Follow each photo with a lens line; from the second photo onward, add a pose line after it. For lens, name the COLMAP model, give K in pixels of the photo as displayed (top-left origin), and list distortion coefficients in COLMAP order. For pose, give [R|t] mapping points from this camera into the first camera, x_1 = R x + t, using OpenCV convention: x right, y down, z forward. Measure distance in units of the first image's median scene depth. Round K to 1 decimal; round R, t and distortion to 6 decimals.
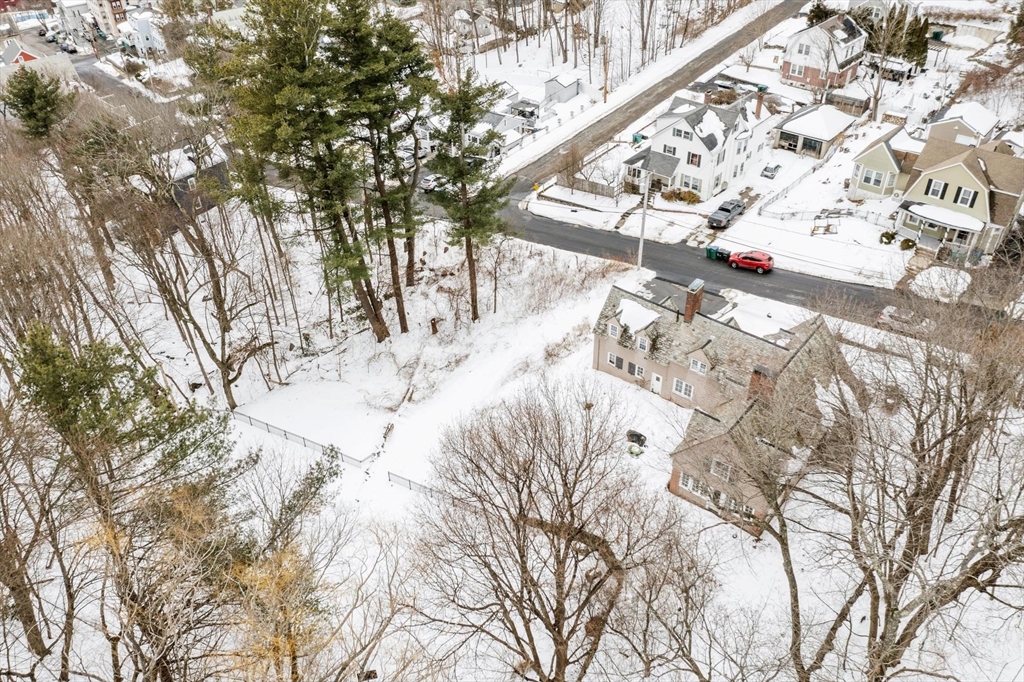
lens RADIAL K [[802.9, 0, 512.0], [0, 802.9, 341.0], [0, 0, 1]] dist [-0.015623, -0.001800]
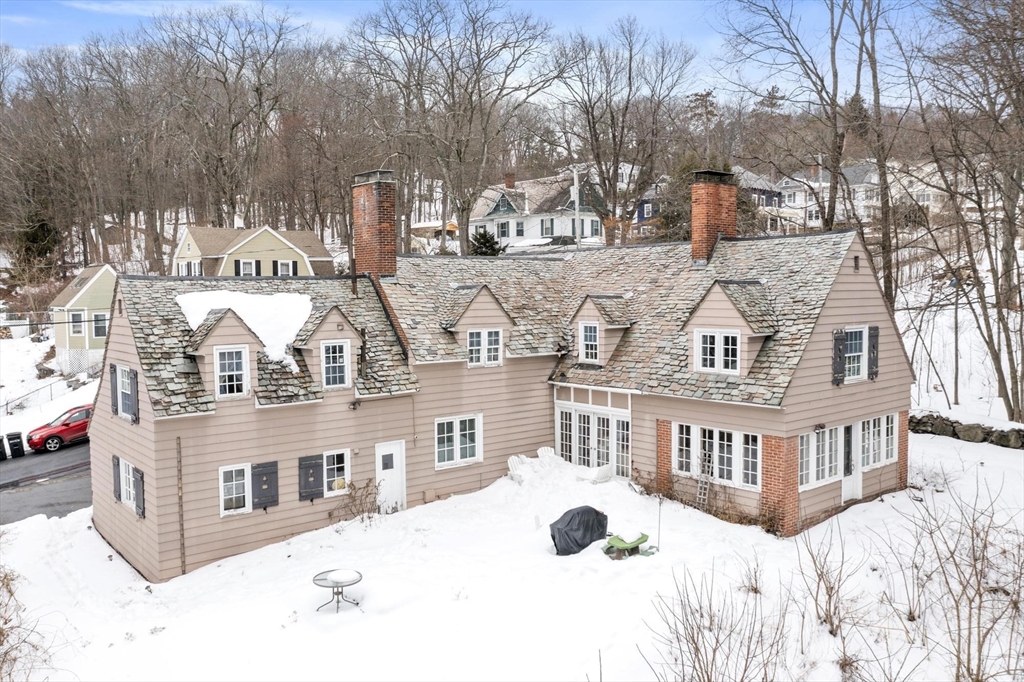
lens RADIAL K [[802.9, 0, 512.0], [0, 802.9, 341.0], [0, 0, 1]] dist [-0.015623, -0.001800]
pose [[0.190310, -0.046921, 0.980602, -0.105554], [0.602702, 0.794049, -0.078974, 0.047095], [-0.774941, 0.606040, 0.179395, 0.618429]]
